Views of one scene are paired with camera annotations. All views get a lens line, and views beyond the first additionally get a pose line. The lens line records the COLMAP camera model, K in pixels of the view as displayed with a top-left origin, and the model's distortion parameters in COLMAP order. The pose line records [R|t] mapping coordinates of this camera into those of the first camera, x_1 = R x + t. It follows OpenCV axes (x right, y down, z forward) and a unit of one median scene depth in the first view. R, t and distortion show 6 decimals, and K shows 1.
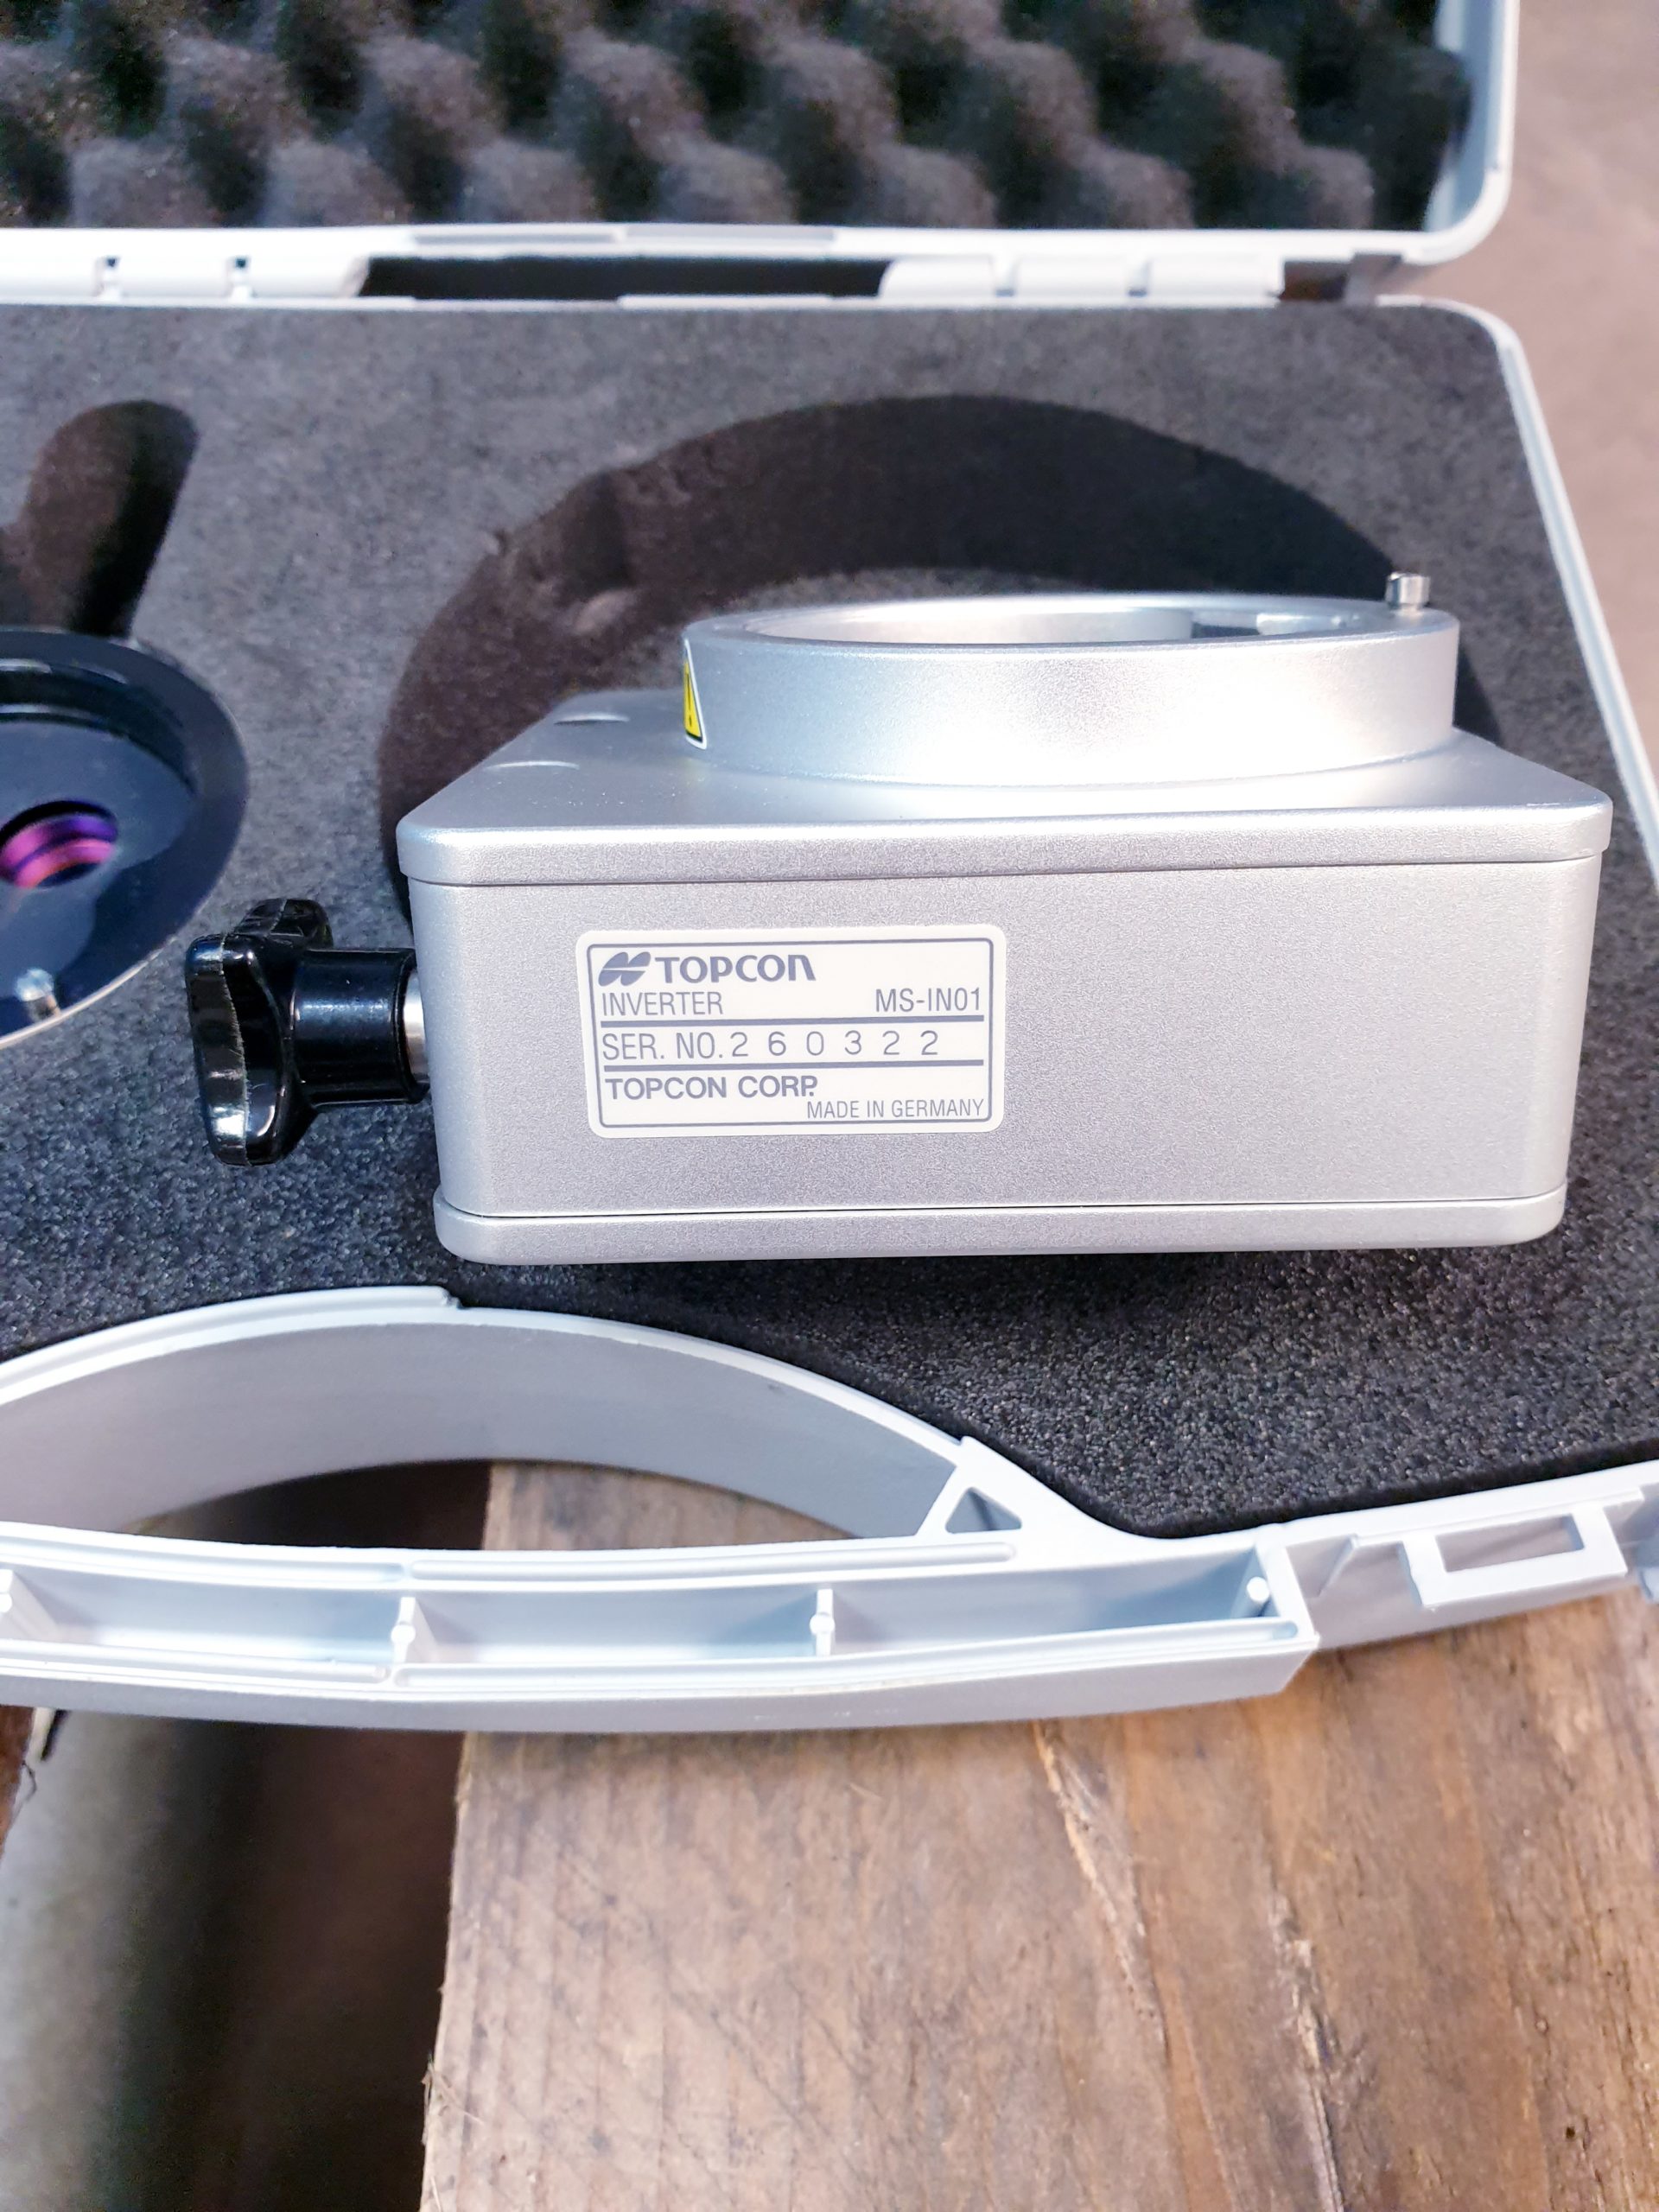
lens RADIAL K [[1676.6, 0, 826.4], [0, 1676.6, 1085.2], [0, 0, 1]] dist [0.001993, 0.004261]
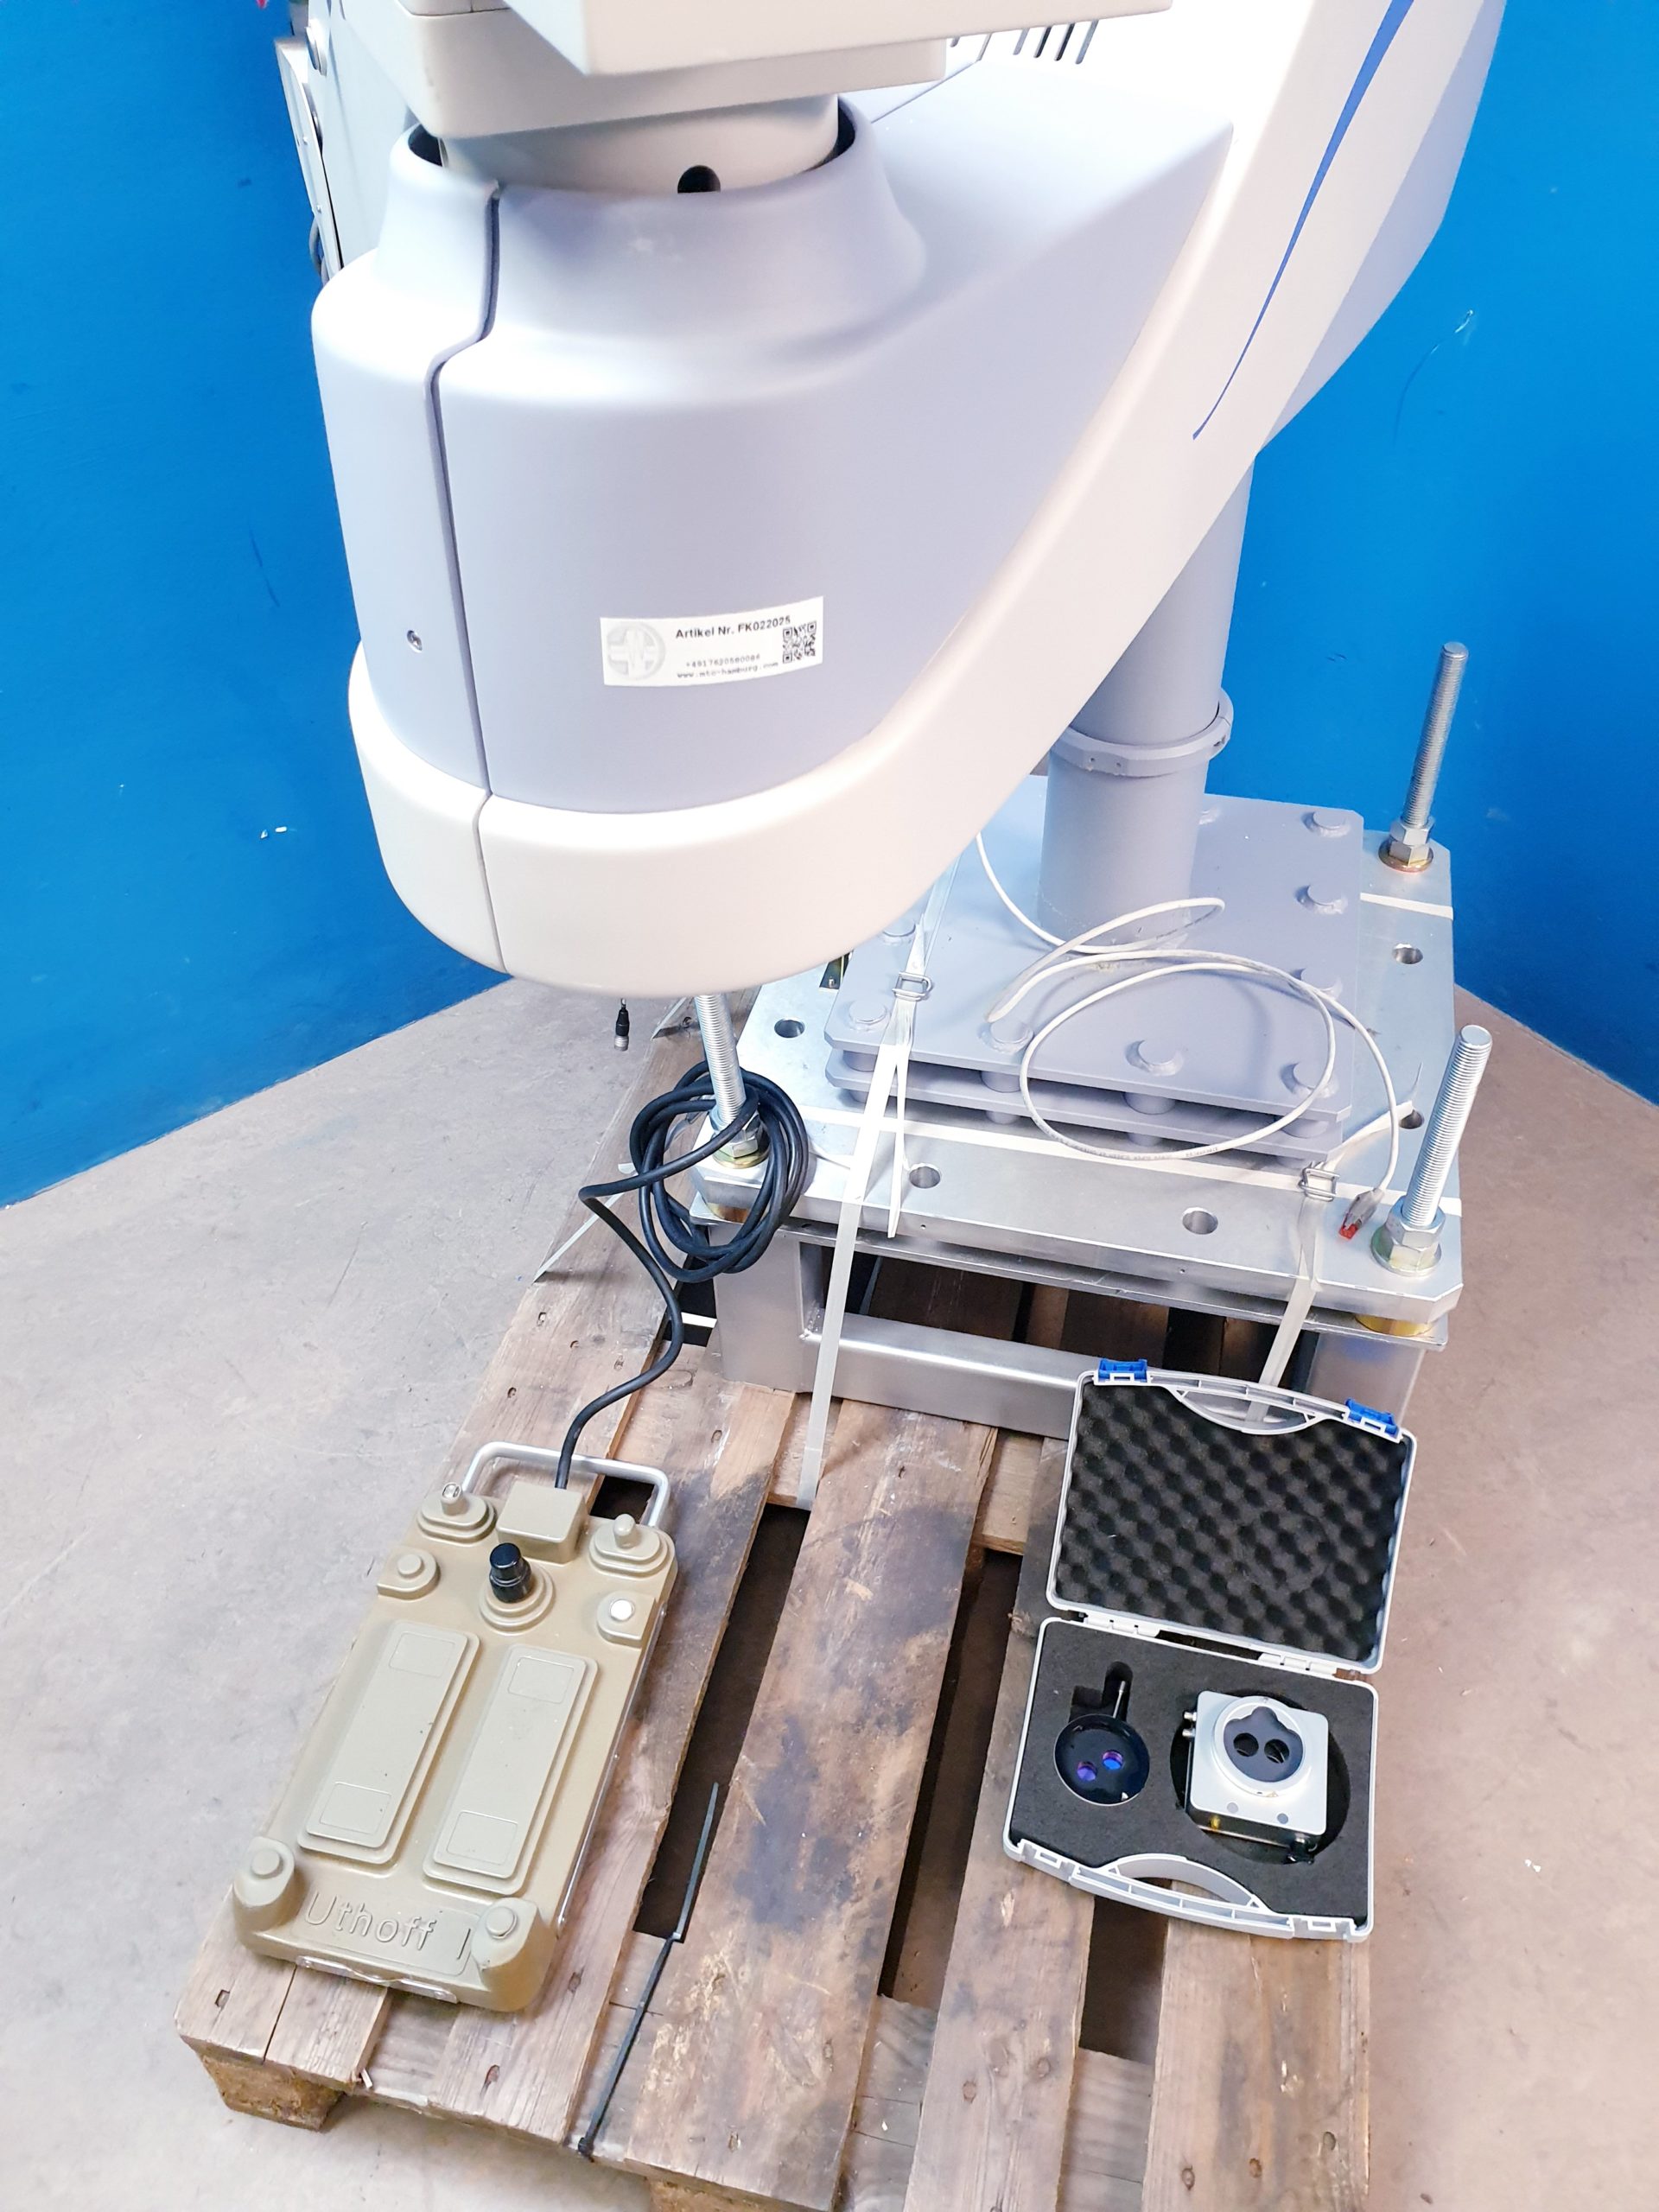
lens RADIAL K [[1676.6, 0, 826.4], [0, 1676.6, 1085.2], [0, 0, 1]] dist [0.001993, 0.004261]
pose [[0.973326, 0.138657, -0.182787, -0.699320], [-0.173636, 0.965940, -0.191863, -1.172358], [0.149958, 0.218483, 0.964250, -5.661621]]
